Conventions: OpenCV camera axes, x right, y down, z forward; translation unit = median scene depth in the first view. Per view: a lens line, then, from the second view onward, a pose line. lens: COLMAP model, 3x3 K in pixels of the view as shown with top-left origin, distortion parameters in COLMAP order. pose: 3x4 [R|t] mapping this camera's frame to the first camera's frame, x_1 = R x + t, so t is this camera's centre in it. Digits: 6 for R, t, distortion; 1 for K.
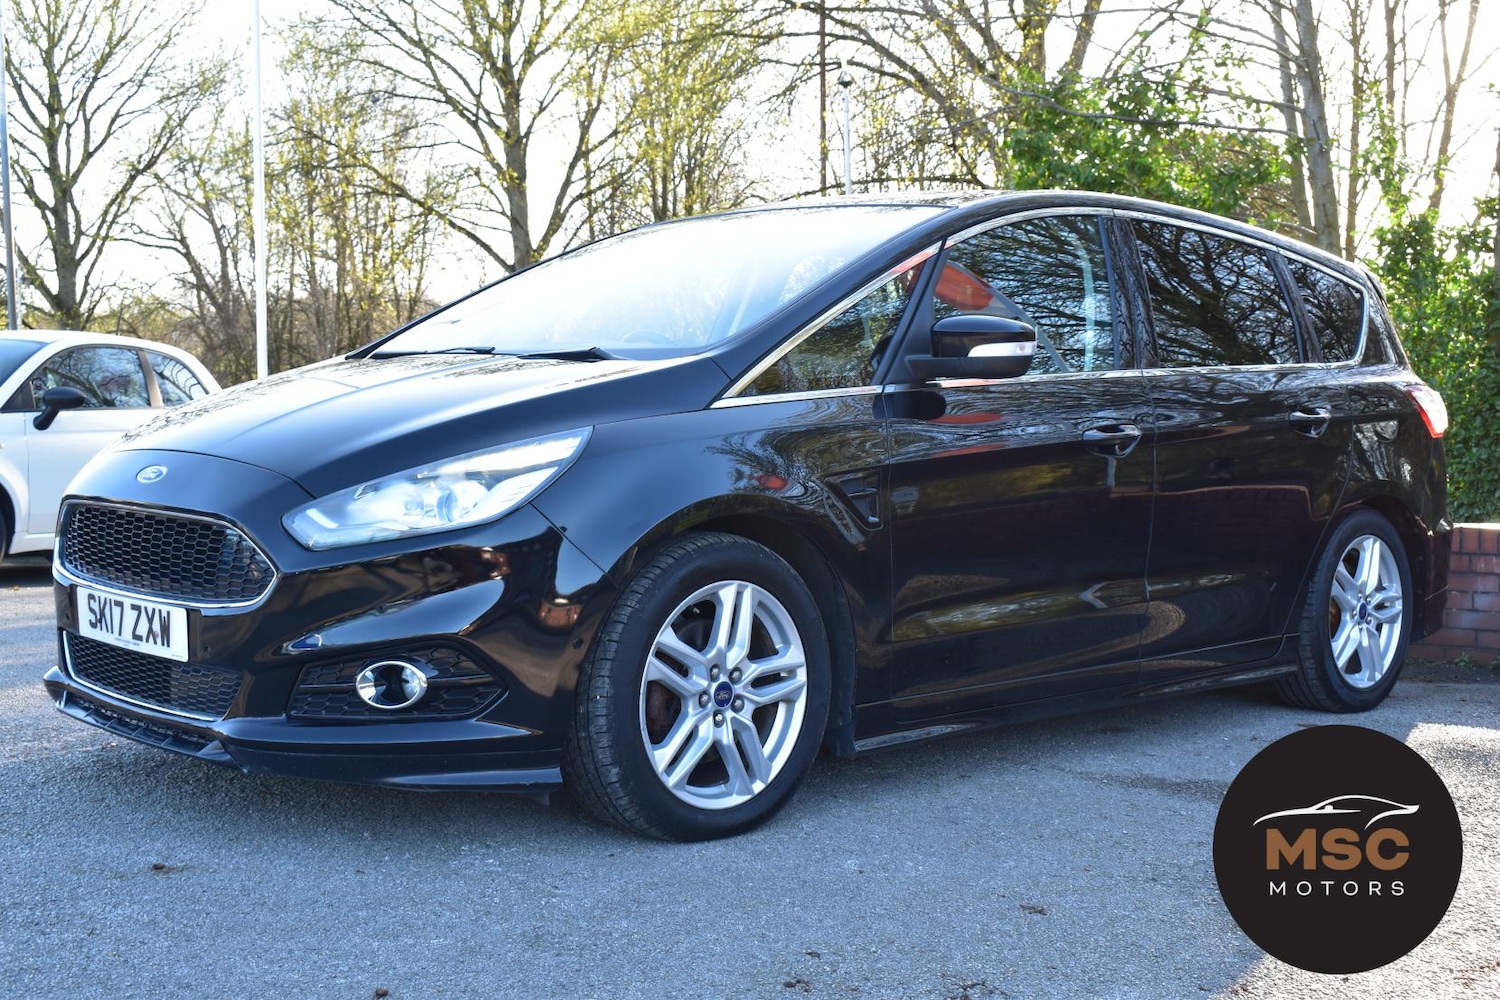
lens RADIAL K [[1749.7, 0, 722.7], [0, 1749.7, 561.3], [0, 0, 1]] dist [-0.034050, 0.000000]
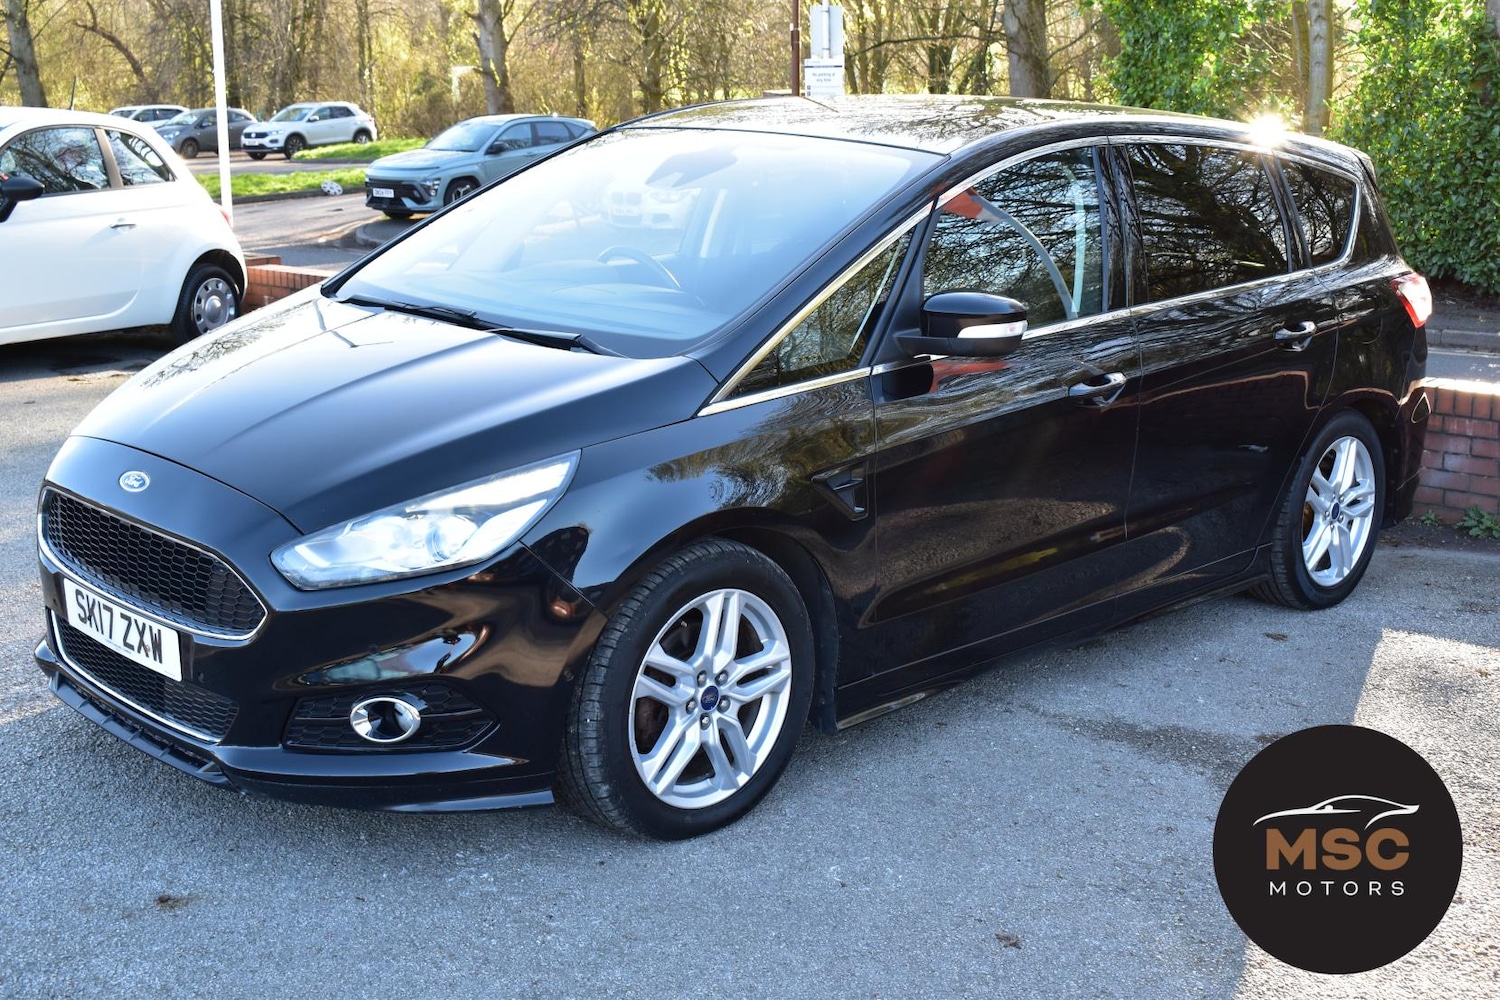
lens RADIAL K [[1749.7, 0, 725.9], [0, 1749.7, 518.5], [0, 0, 1]] dist [-0.034050, 0.000000]
pose [[0.999770, 0.002184, 0.021331, -0.012266], [-0.005553, 0.987233, 0.159187, -0.188762], [-0.020711, -0.159269, 0.987018, 0.010616]]
